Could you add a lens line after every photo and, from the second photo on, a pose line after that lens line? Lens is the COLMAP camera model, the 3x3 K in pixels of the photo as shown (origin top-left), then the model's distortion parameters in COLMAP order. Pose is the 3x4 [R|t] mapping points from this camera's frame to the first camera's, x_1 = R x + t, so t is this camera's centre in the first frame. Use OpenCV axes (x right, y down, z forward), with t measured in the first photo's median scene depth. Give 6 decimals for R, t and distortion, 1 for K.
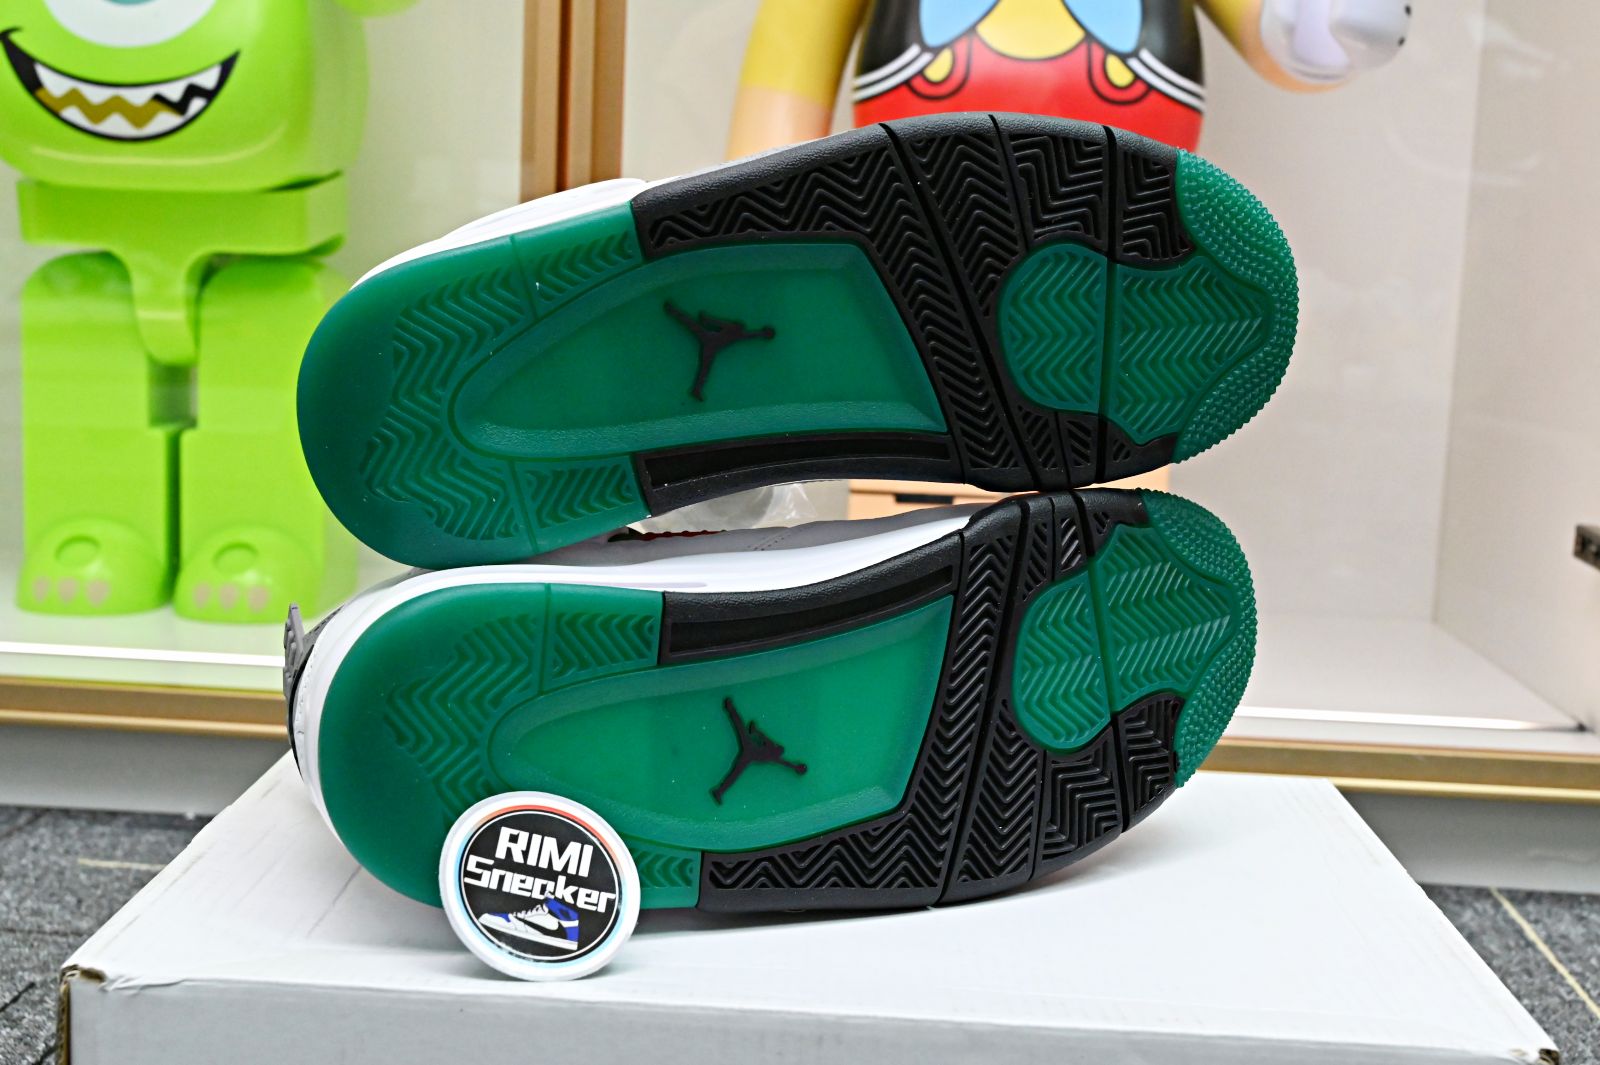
lens RADIAL K [[2203.8, 0, 799.7], [0, 2203.8, 534.3], [0, 0, 1]] dist [0.021676, 0.000000]
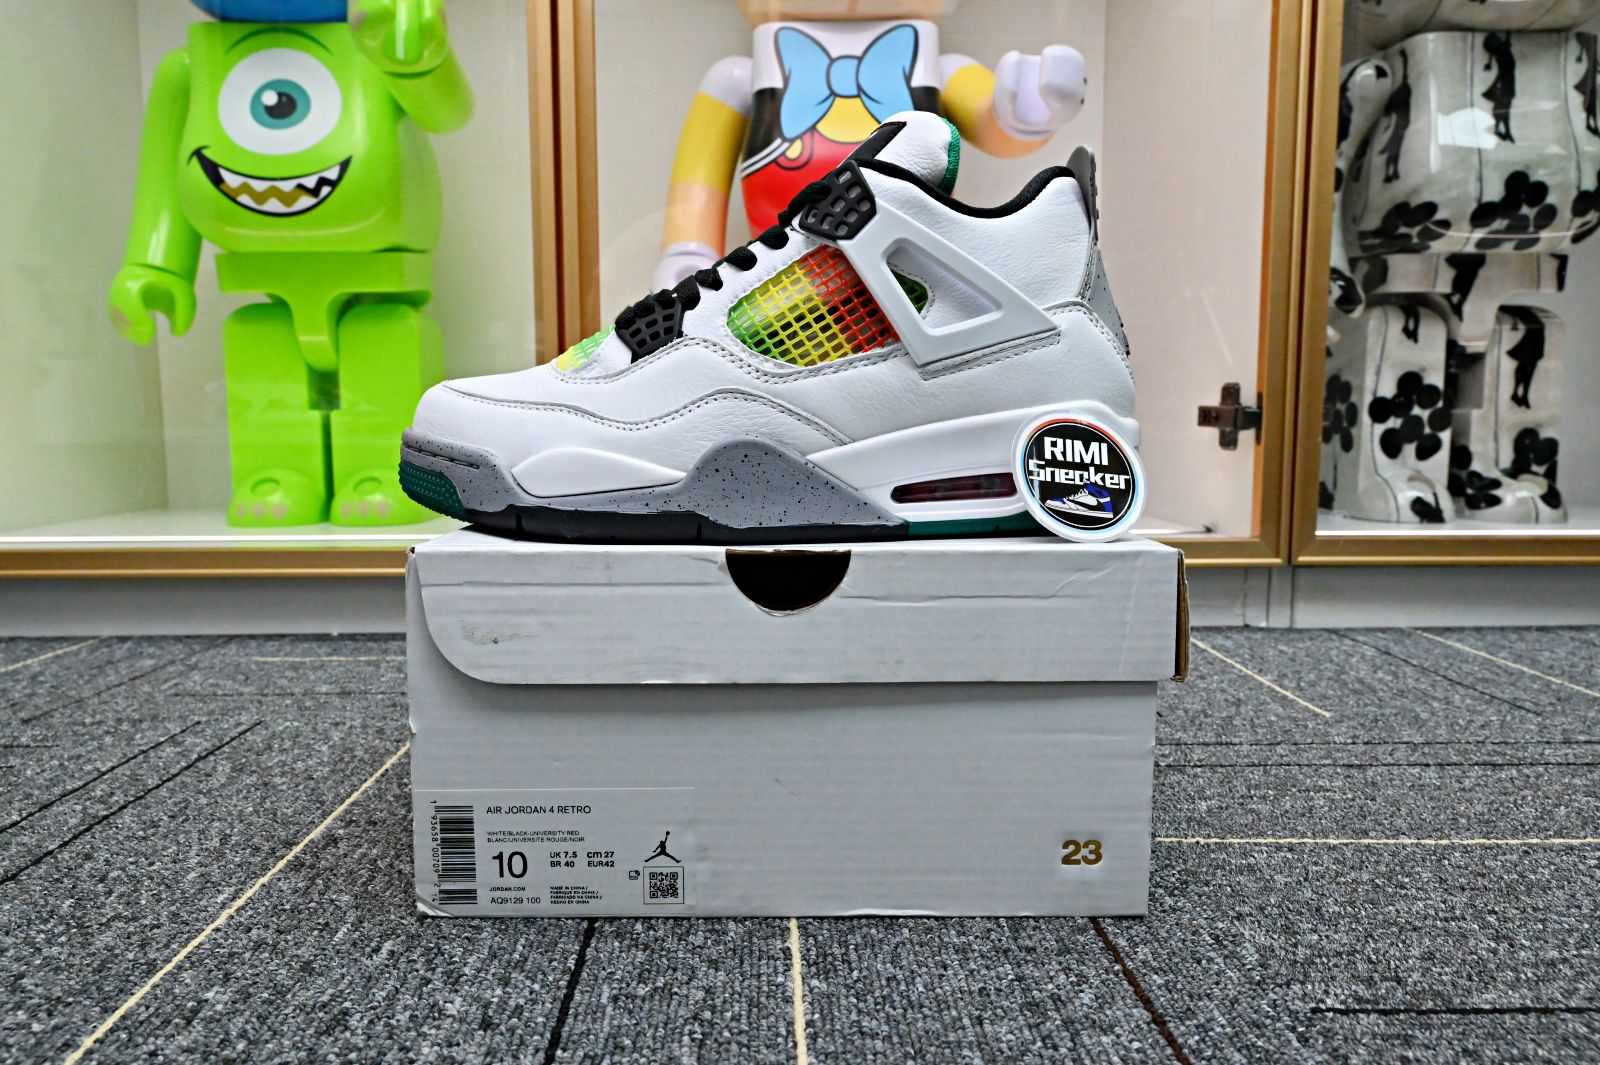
lens RADIAL K [[1104.3, 0, 797.7], [0, 1104.3, 529.8], [0, 0, 1]] dist [-0.007488, -0.000847]
pose [[0.994884, -0.054554, 0.085027, -0.018288], [0.057522, 0.997803, -0.032857, 0.092527], [-0.083048, 0.037579, 0.995837, 0.200309]]
